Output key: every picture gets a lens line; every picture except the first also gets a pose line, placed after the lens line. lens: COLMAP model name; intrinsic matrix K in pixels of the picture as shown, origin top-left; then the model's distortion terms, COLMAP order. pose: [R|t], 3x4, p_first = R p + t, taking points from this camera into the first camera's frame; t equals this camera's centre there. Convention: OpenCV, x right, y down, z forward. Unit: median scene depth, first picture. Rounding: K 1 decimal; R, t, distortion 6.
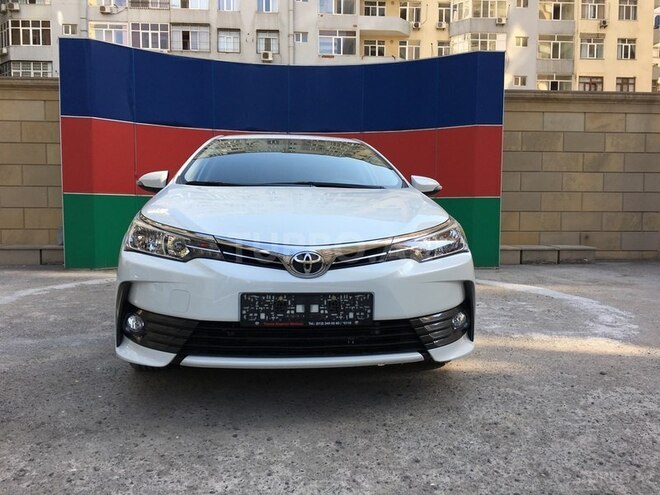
lens RADIAL K [[574.0, 0, 326.5], [0, 574.0, 247.3], [0, 0, 1]] dist [0.045385, -0.043368]
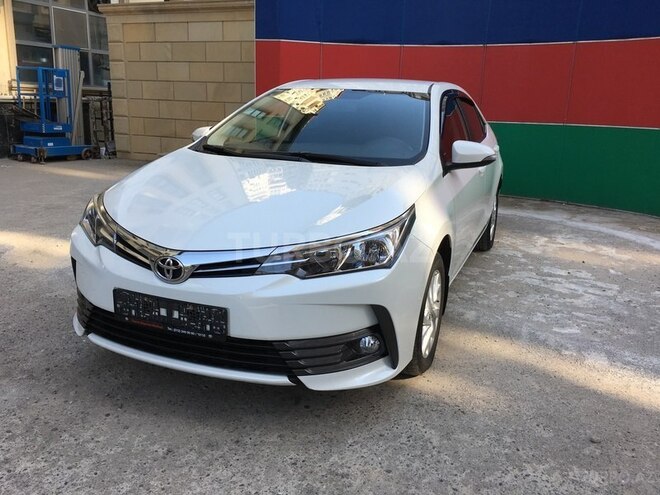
lens RADIAL K [[574.0, 0, 330.4], [0, 574.0, 249.6], [0, 0, 1]] dist [0.045385, -0.043368]
pose [[0.878789, 0.139763, -0.456284, 0.641019], [-0.053413, 0.978950, 0.196988, -0.208062], [0.474211, -0.148740, 0.867756, 0.286277]]
